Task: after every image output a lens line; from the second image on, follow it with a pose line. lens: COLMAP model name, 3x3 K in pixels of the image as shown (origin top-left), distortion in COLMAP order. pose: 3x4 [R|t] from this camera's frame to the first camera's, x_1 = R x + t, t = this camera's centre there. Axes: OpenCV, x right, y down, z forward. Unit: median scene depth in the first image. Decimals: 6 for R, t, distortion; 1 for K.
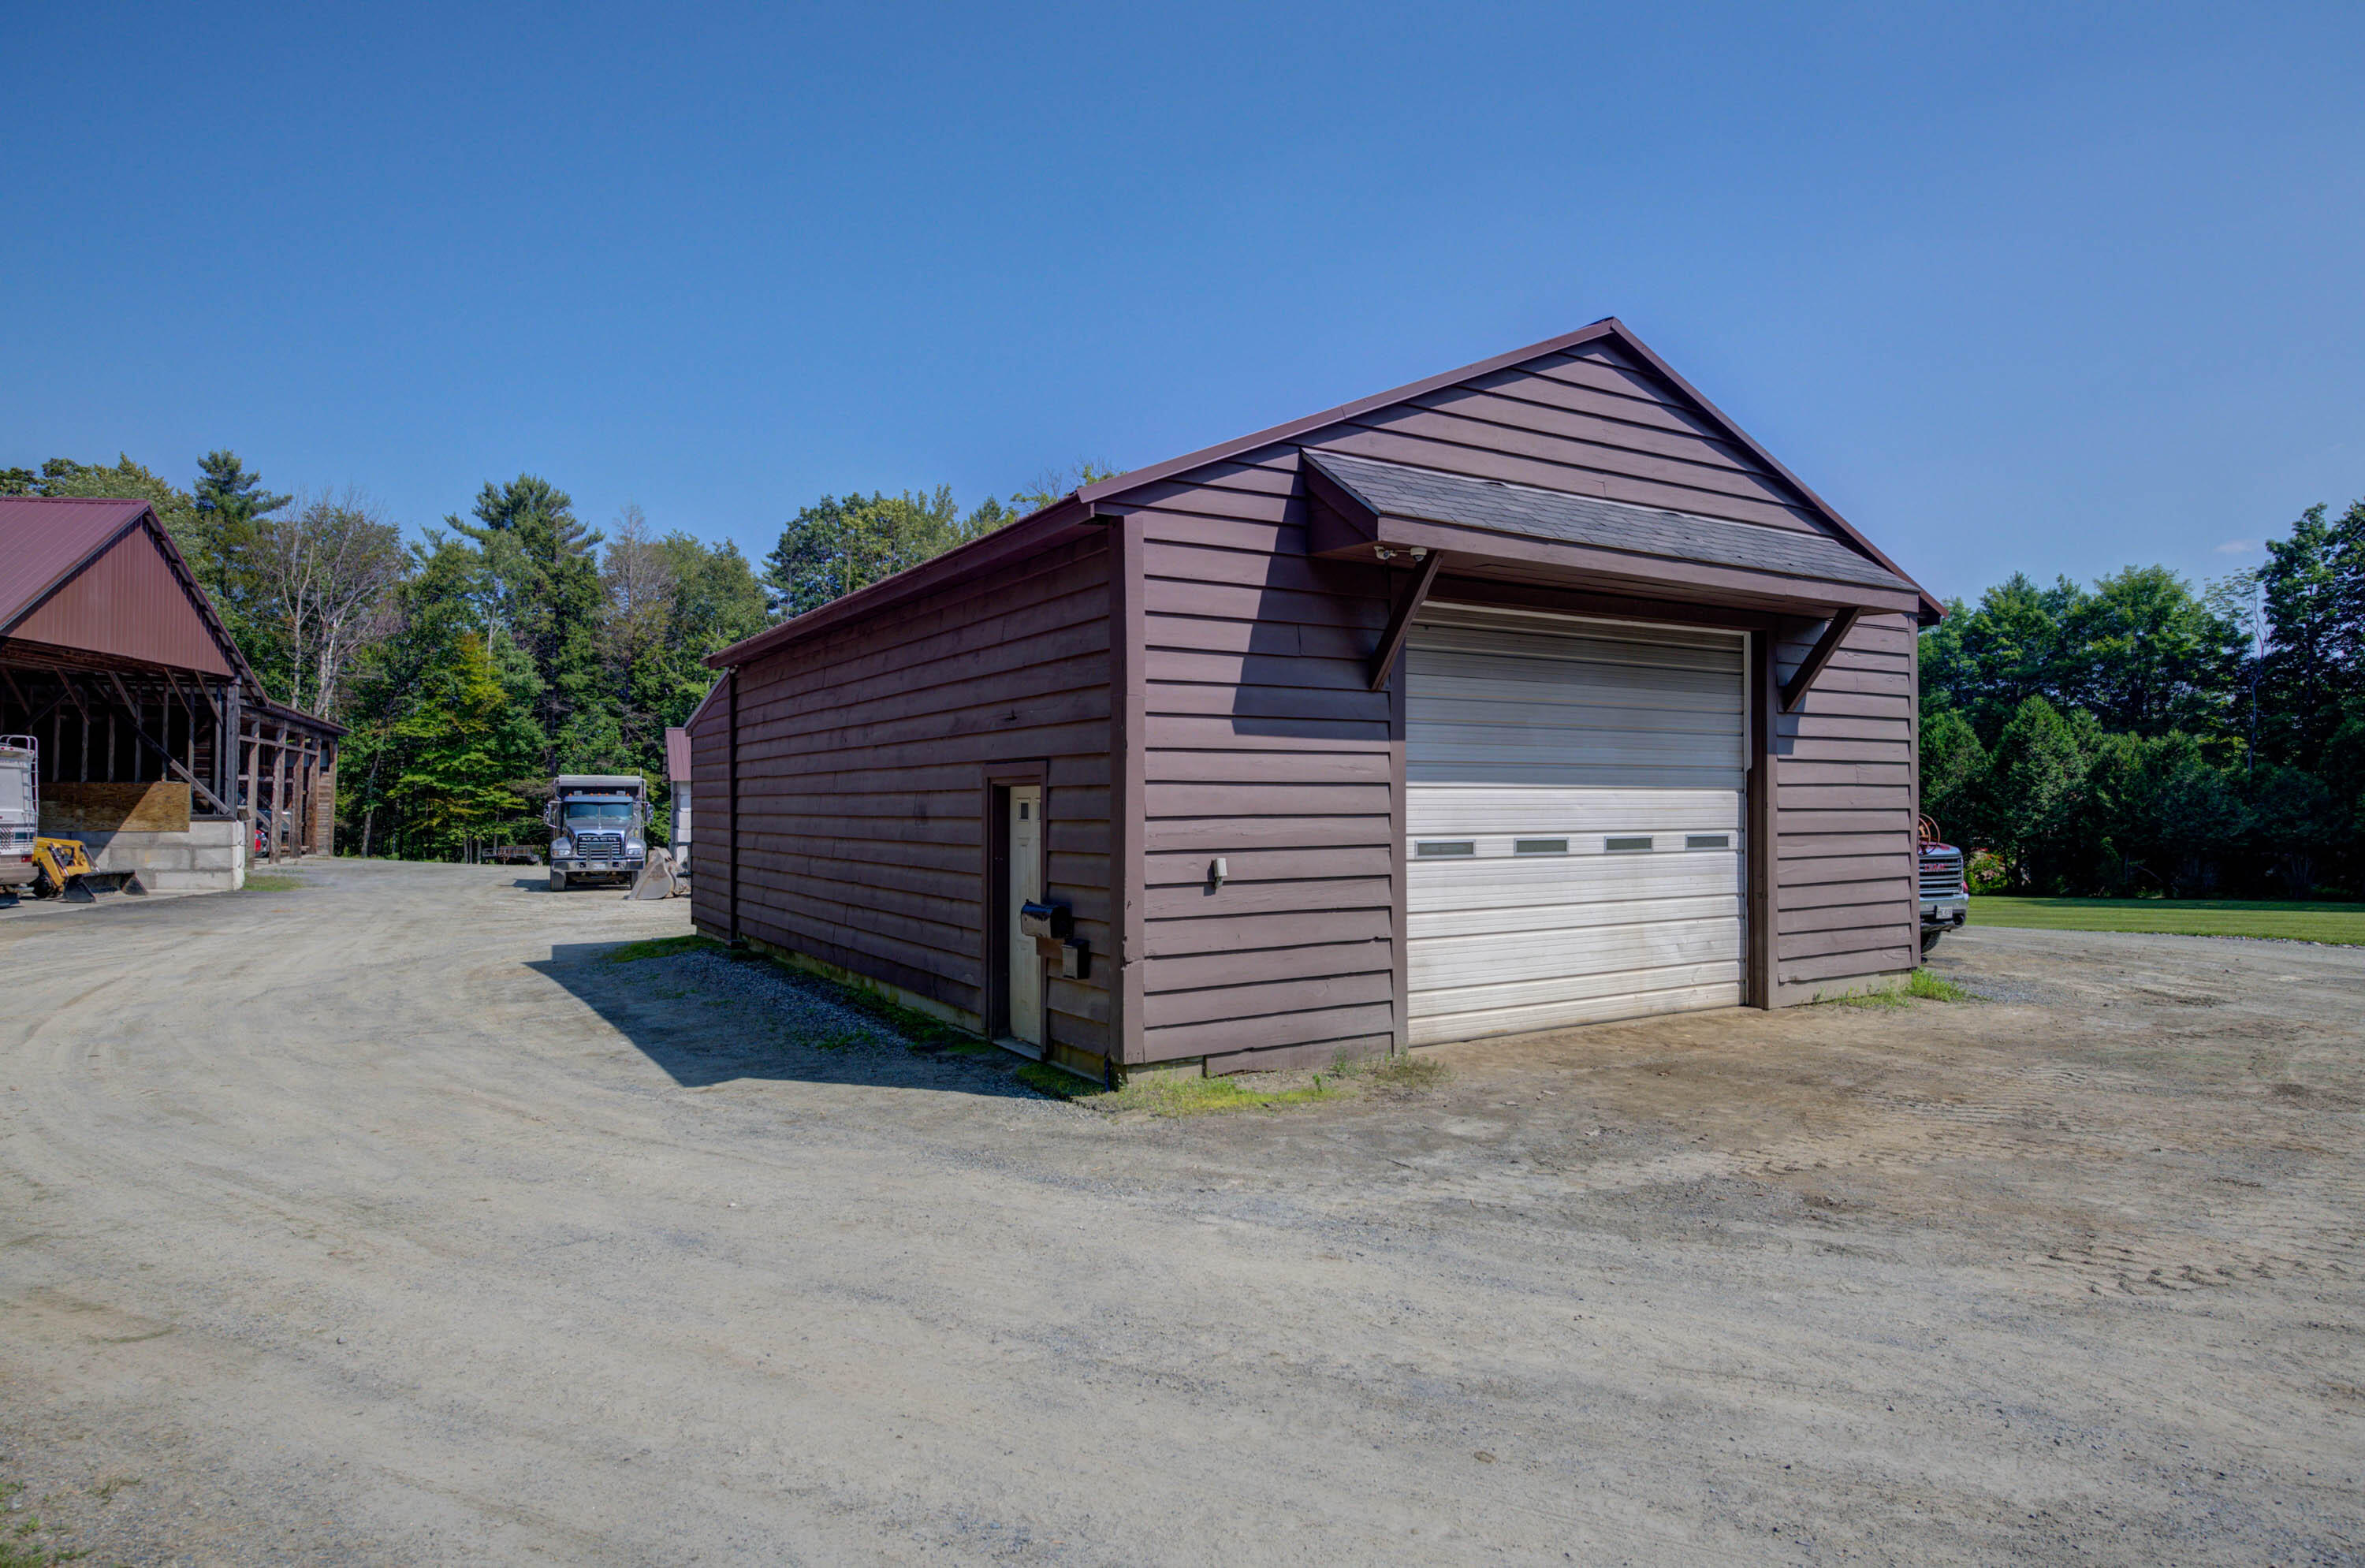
lens RADIAL K [[1327.3, 0, 1175.1], [0, 1327.3, 785.7], [0, 0, 1]] dist [0.000570, 0.000830]
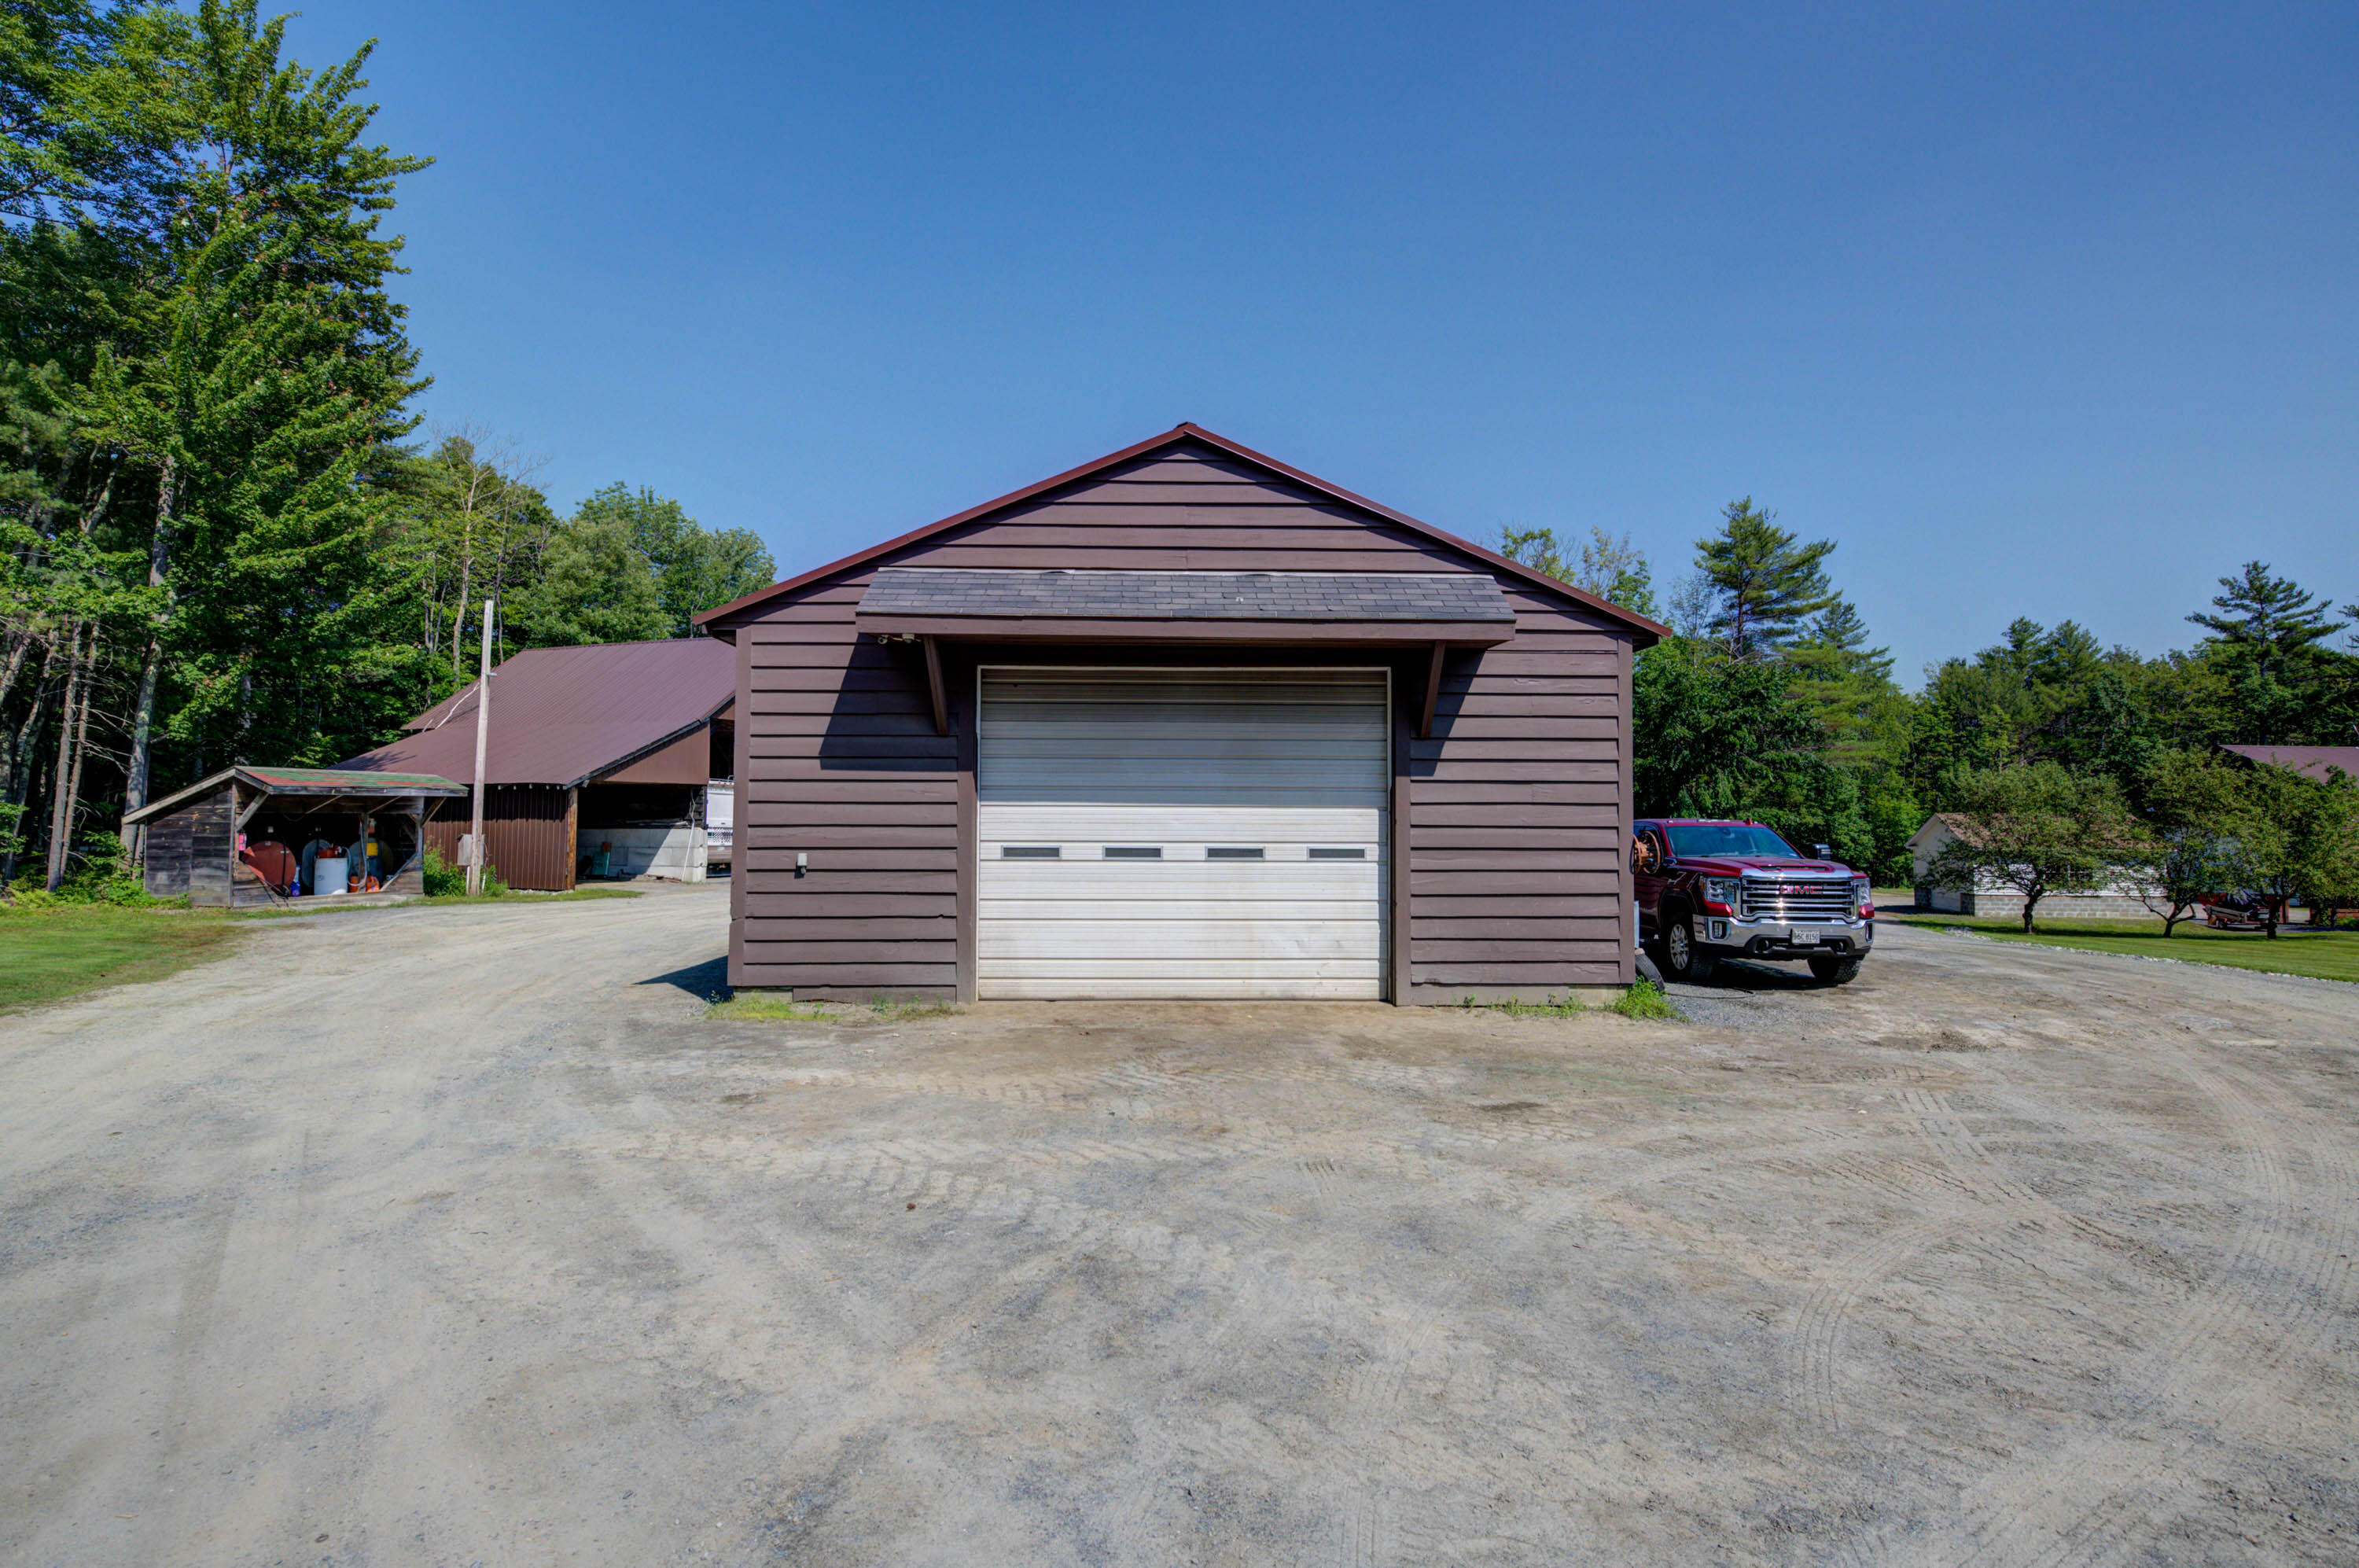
lens RADIAL K [[1115.8, 0, 1185.2], [0, 1115.8, 791.4], [0, 0, 1]] dist [0.005397, -0.000018]
pose [[0.865090, -0.006253, -0.501578, 0.314851], [0.000277, 0.999928, -0.011986, 0.000164], [0.501617, 0.010230, 0.865030, 0.042134]]
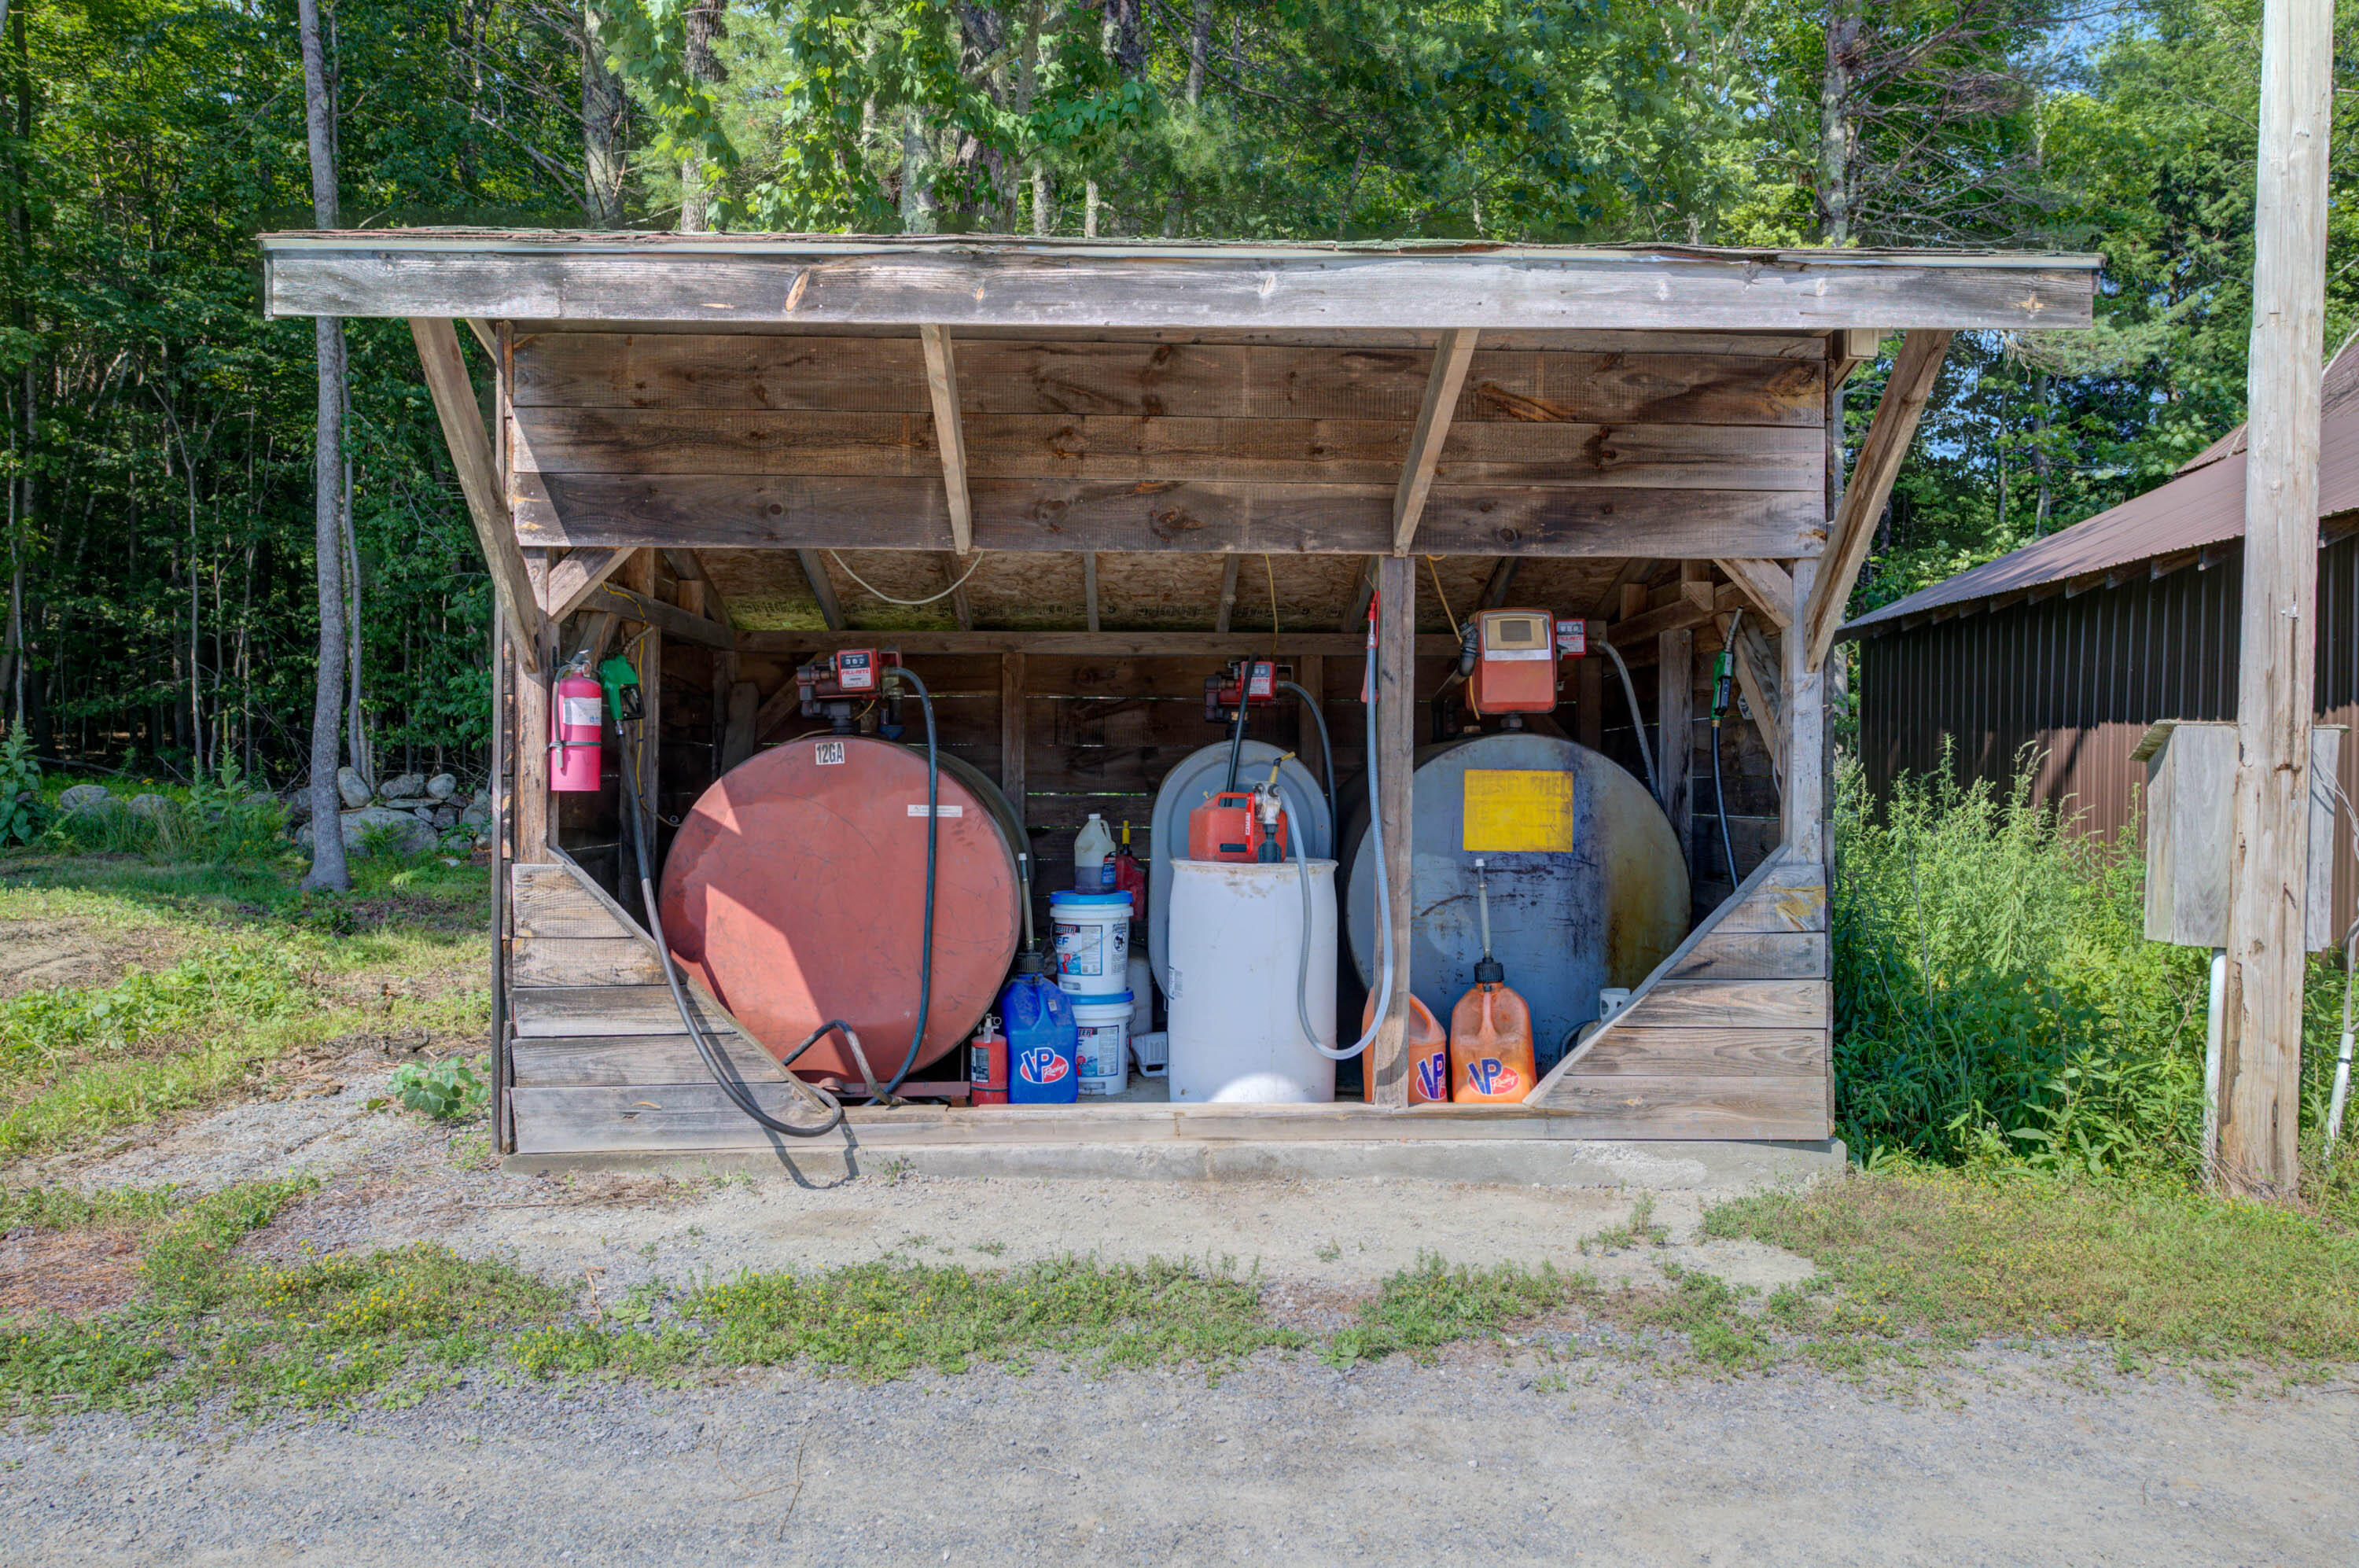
lens RADIAL K [[1654.5, 0, 1183.8], [0, 1654.5, 802.5], [0, 0, 1]] dist [0.001020, 0.001506]
pose [[-0.219618, -0.002471, -0.975583, -0.457034], [0.008801, 0.999951, -0.004514, 0.033188], [0.975546, -0.009578, -0.219585, 0.474419]]
